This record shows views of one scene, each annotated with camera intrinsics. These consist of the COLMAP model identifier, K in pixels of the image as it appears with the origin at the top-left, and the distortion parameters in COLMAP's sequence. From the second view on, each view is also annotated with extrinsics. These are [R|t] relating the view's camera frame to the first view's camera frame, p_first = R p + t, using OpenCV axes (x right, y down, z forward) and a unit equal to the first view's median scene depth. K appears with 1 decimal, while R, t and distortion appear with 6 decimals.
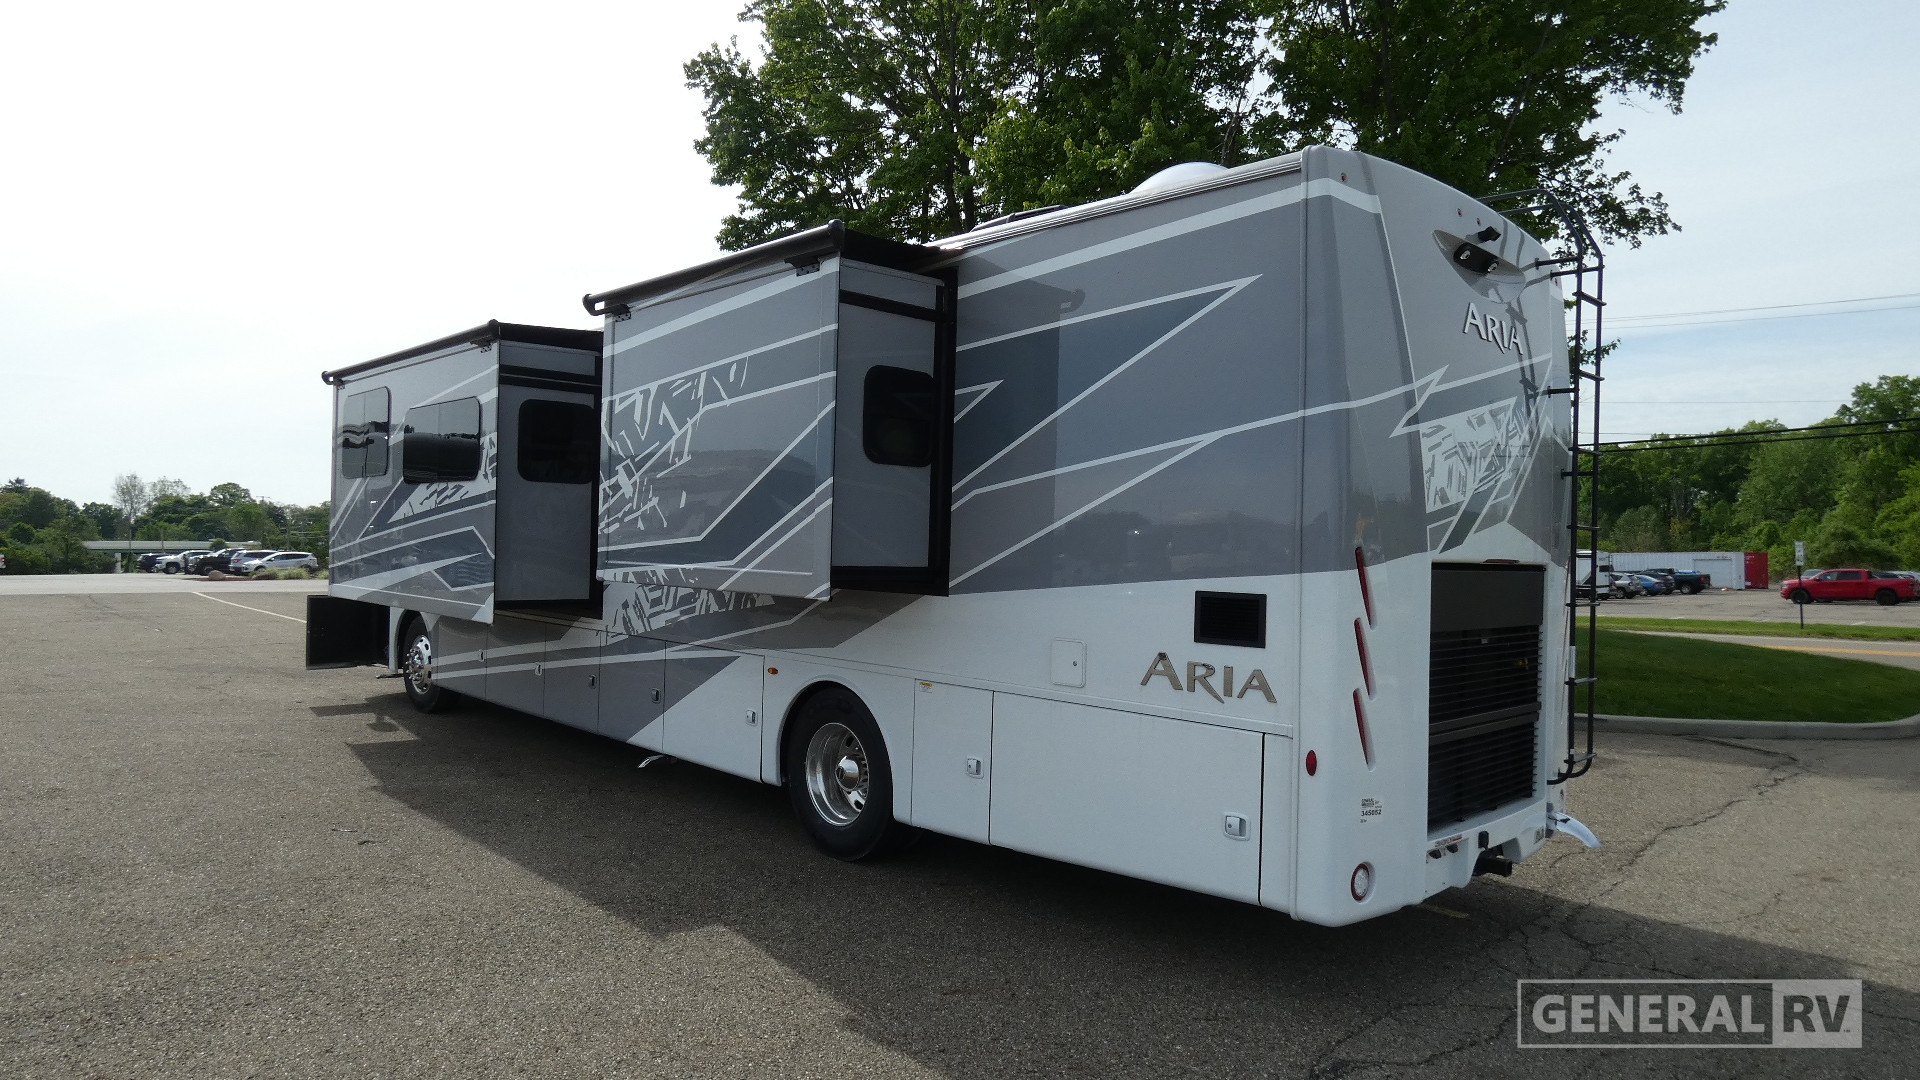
lens RADIAL K [[1150.7, 0, 961.3], [0, 1150.7, 534.8], [0, 0, 1]] dist [-0.003732, -0.000667]
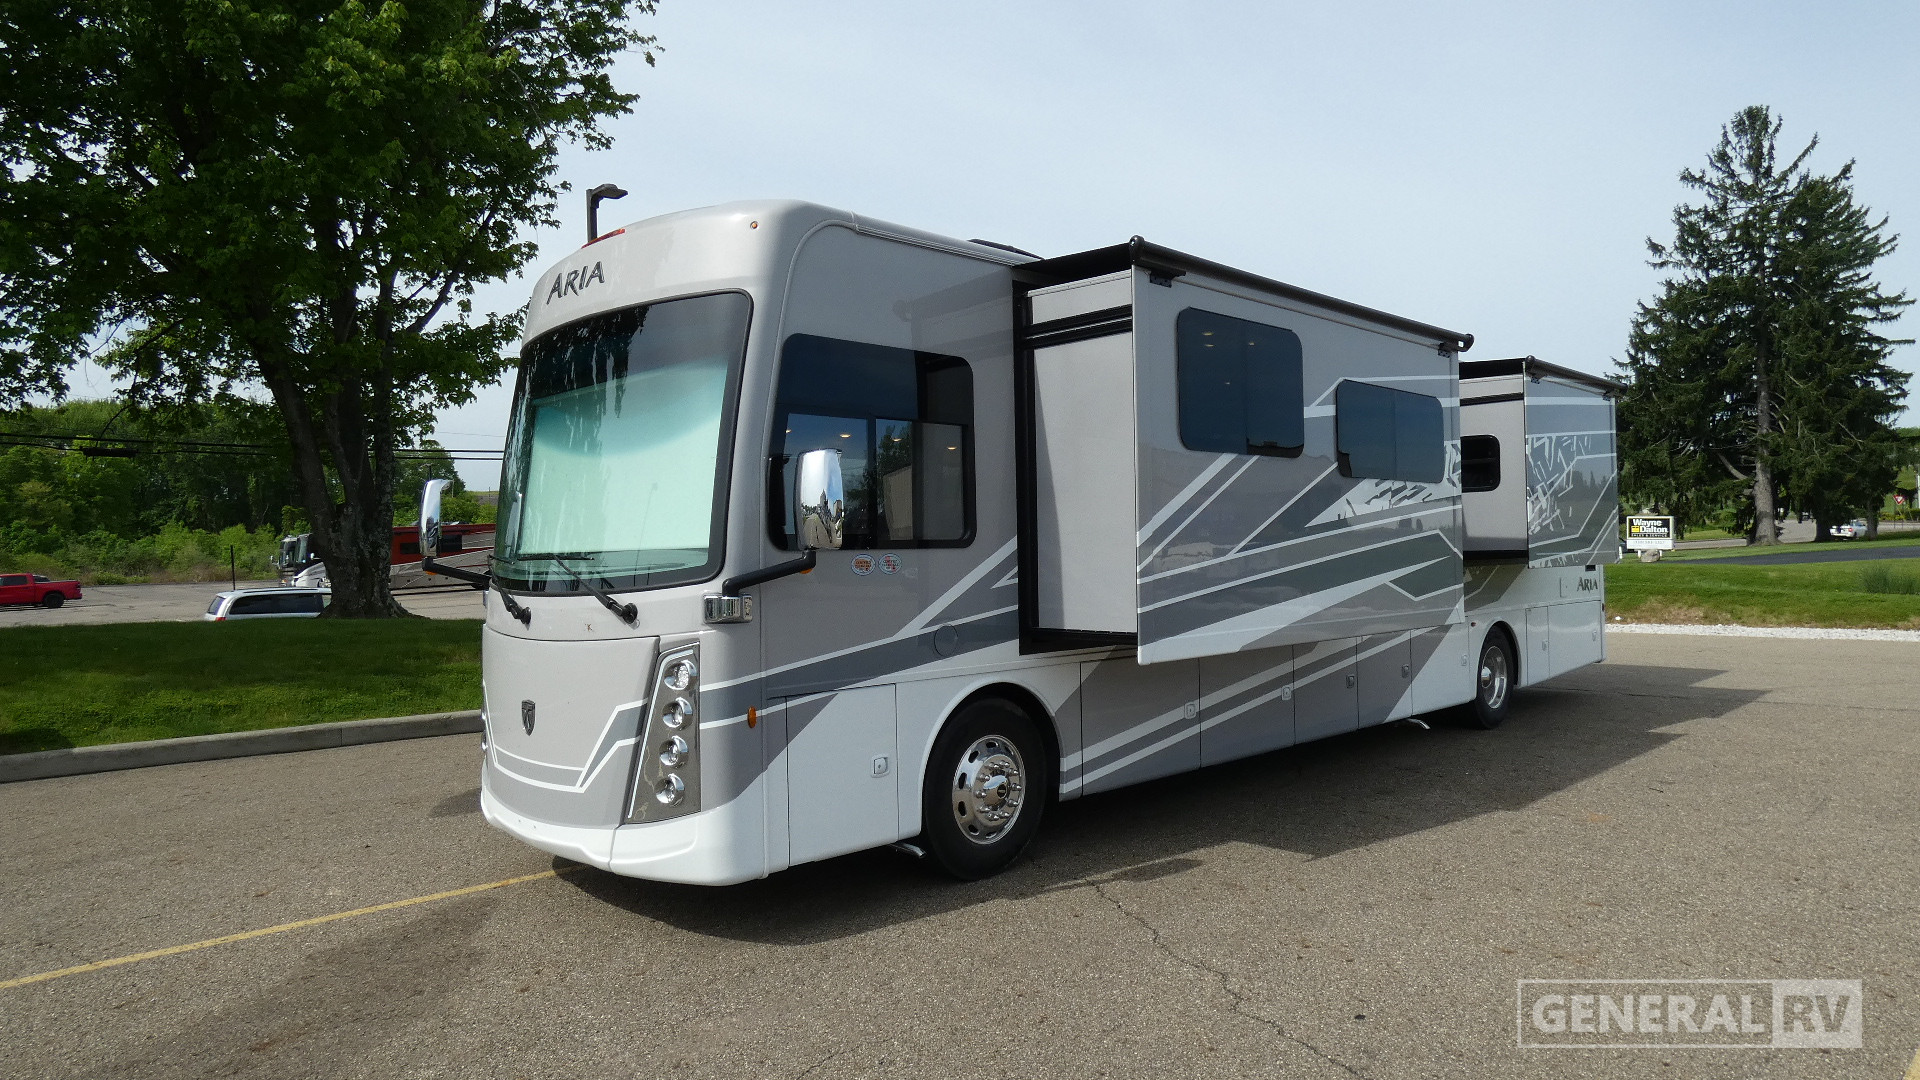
lens RADIAL K [[1150.7, 0, 960.0], [0, 1150.7, 542.2], [0, 0, 1]] dist [-0.003732, -0.000667]
pose [[-0.002121, -0.009134, 0.999956, -1.313817], [0.014790, 0.999849, 0.009165, -0.011110], [-0.999888, 0.014809, -0.001985, 1.318160]]
